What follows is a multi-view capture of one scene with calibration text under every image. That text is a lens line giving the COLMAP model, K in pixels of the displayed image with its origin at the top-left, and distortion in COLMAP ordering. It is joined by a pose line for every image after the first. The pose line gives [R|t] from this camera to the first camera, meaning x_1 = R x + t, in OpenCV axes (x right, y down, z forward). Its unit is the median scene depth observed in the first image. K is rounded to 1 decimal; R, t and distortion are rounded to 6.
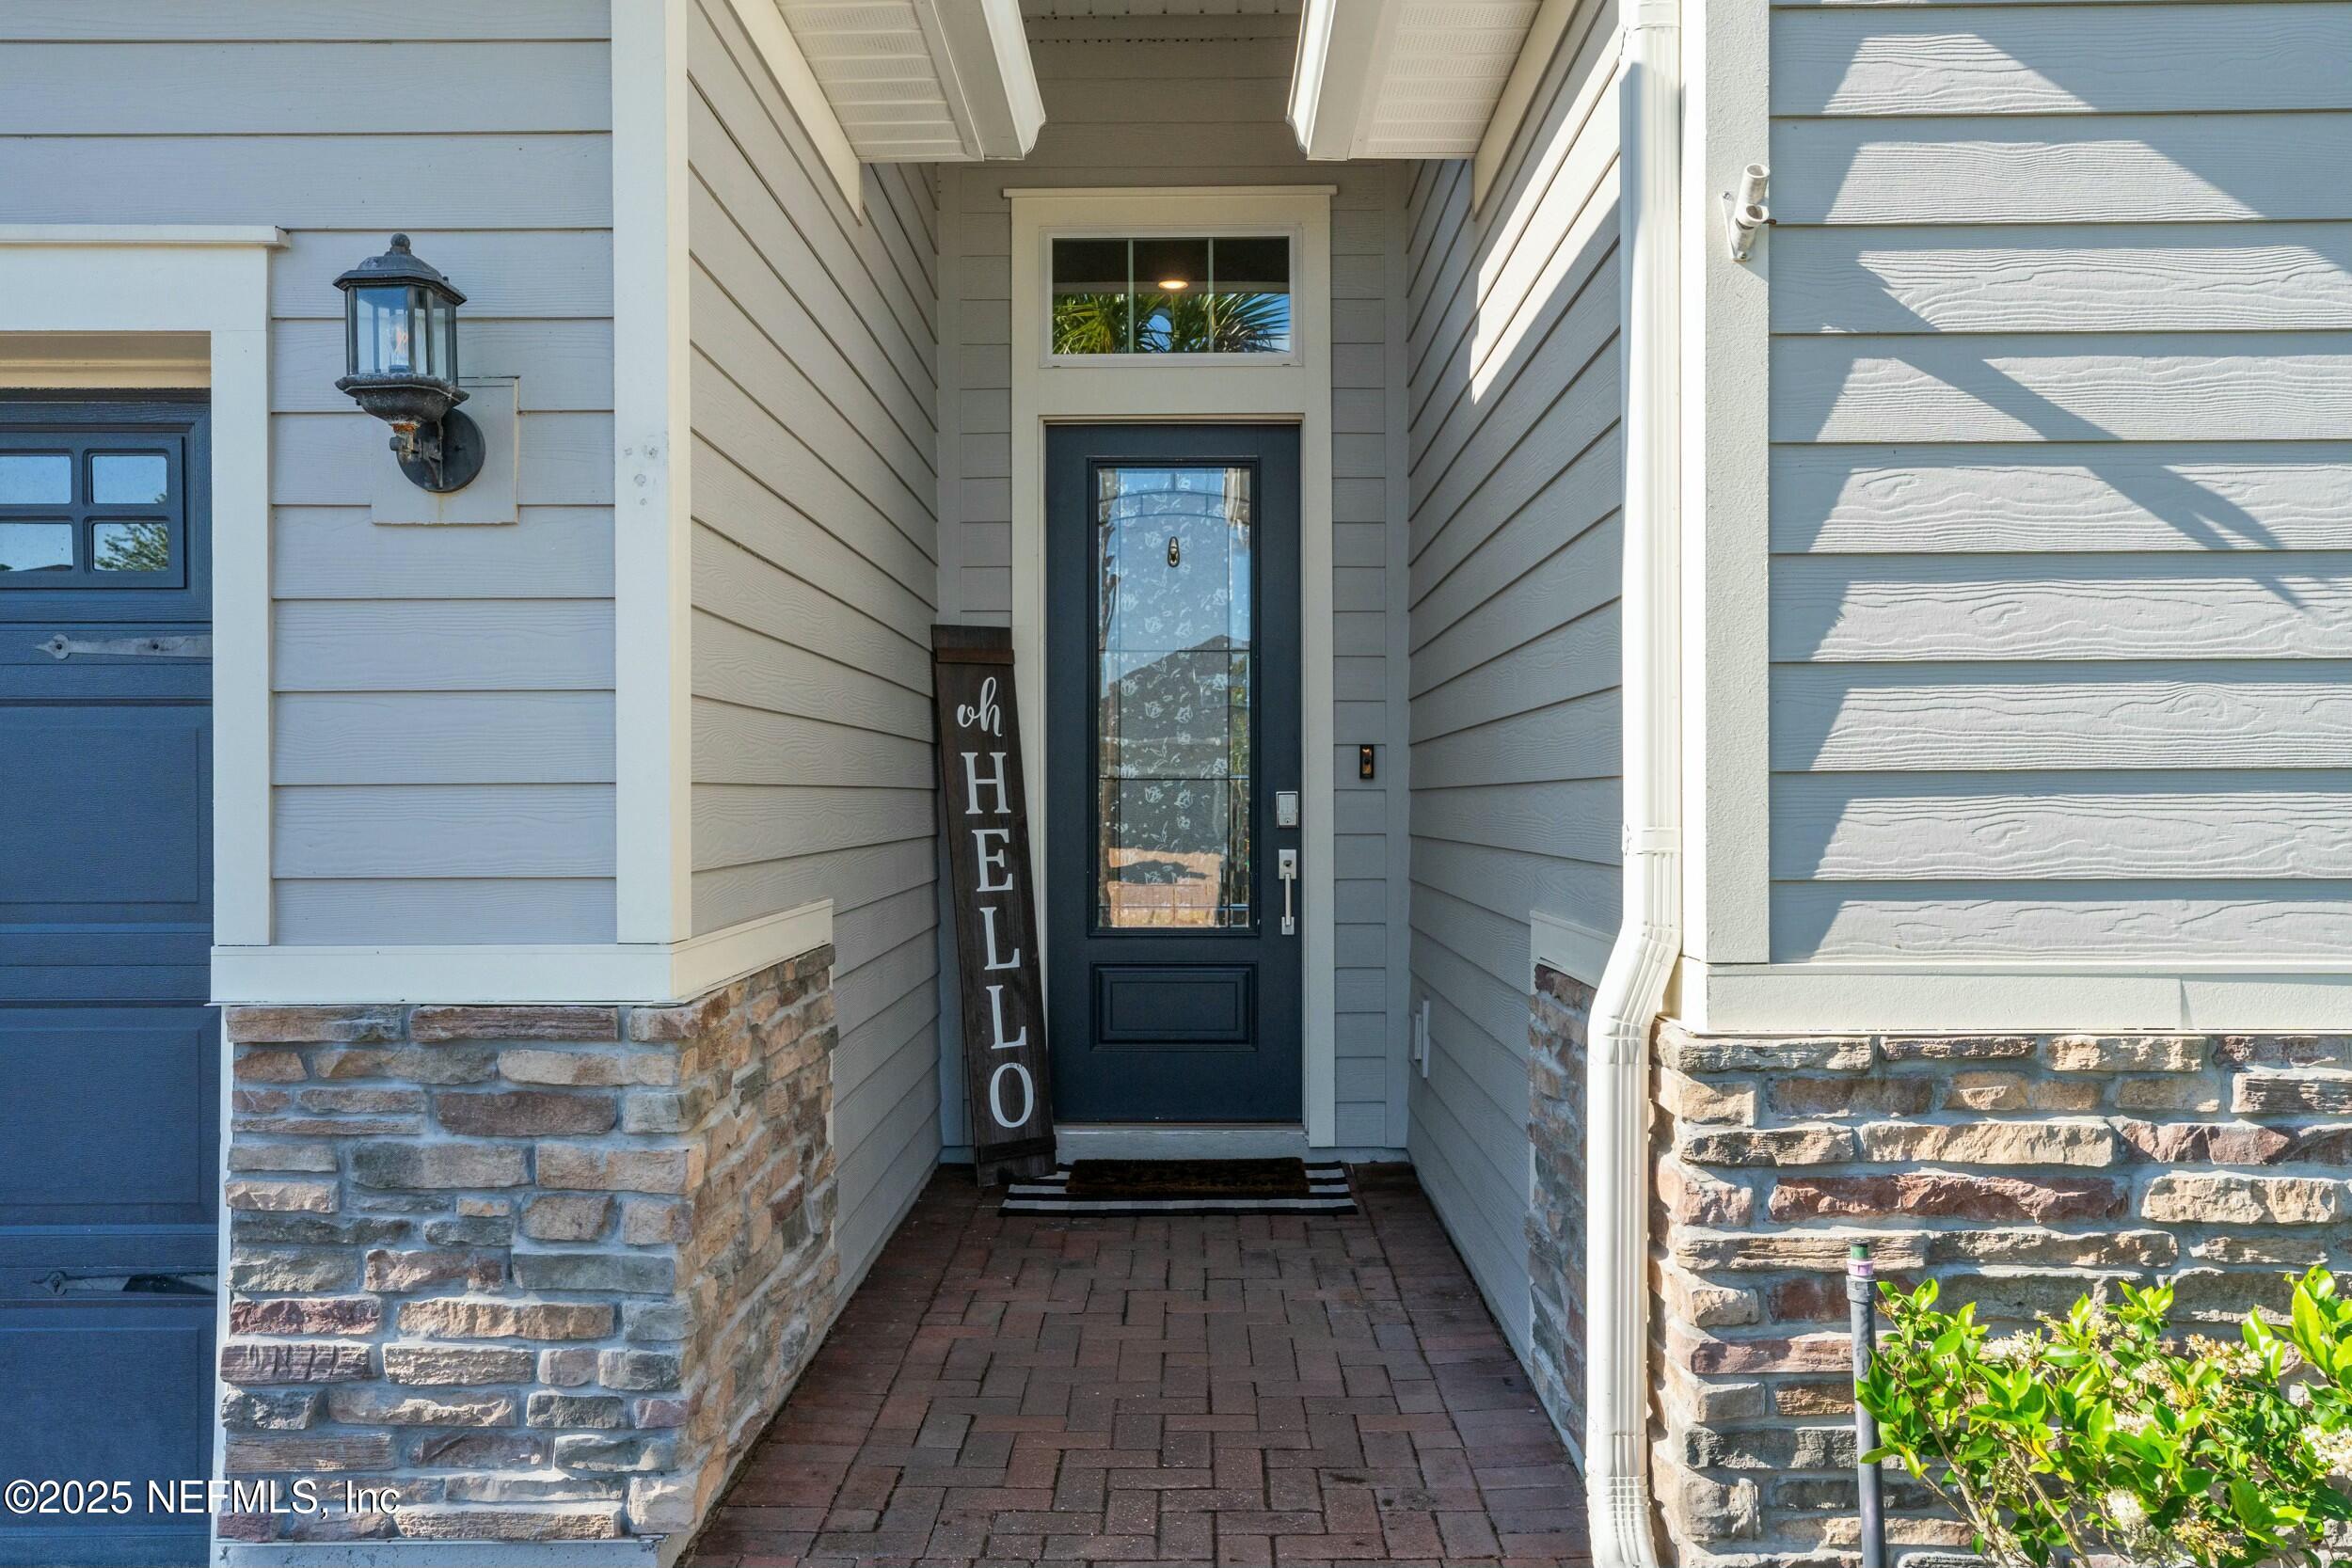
lens RADIAL K [[1757.3, 0, 1176.0], [0, 1757.3, 784.0], [0, 0, 1]] dist [-0.000084, 0.000118]
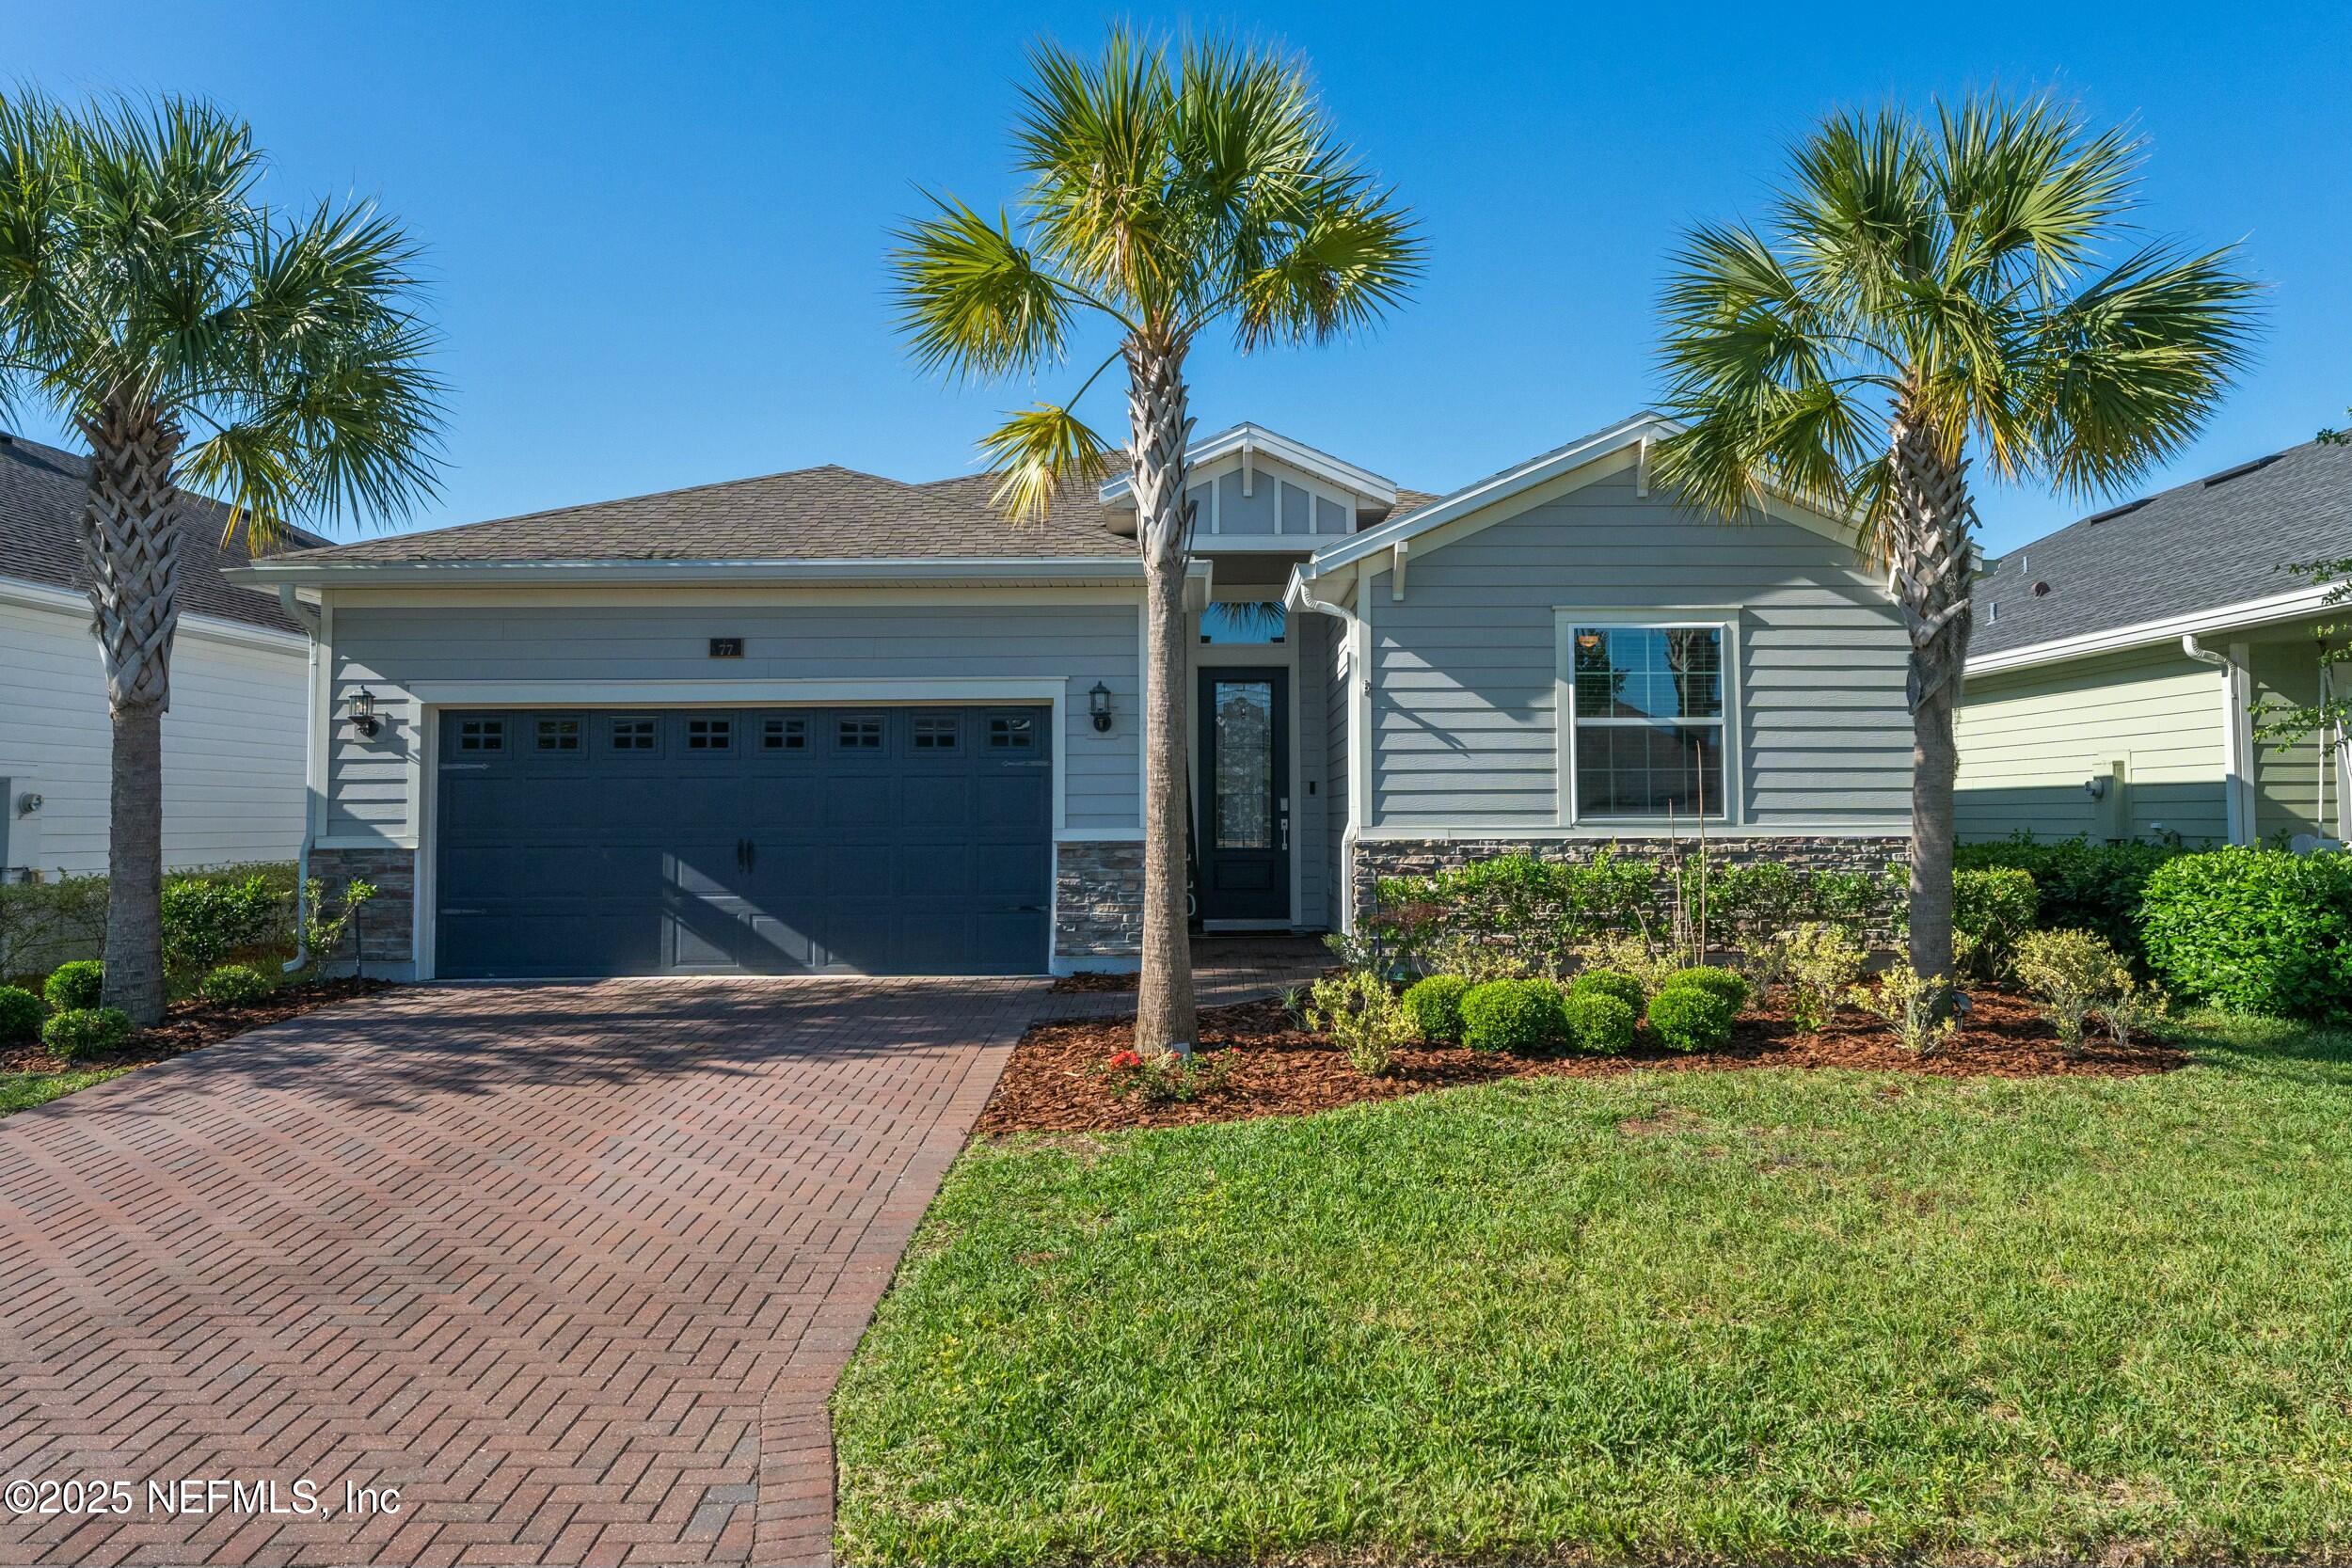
lens RADIAL K [[1292.8, 0, 1176.0], [0, 1292.8, 784.0], [0, 0, 1]] dist [0.000310, 0.000196]
pose [[0.999666, -0.003142, -0.025671, -0.154389], [0.002813, 0.999914, -0.012838, 0.020220], [0.025709, 0.012762, 0.999588, -2.924840]]
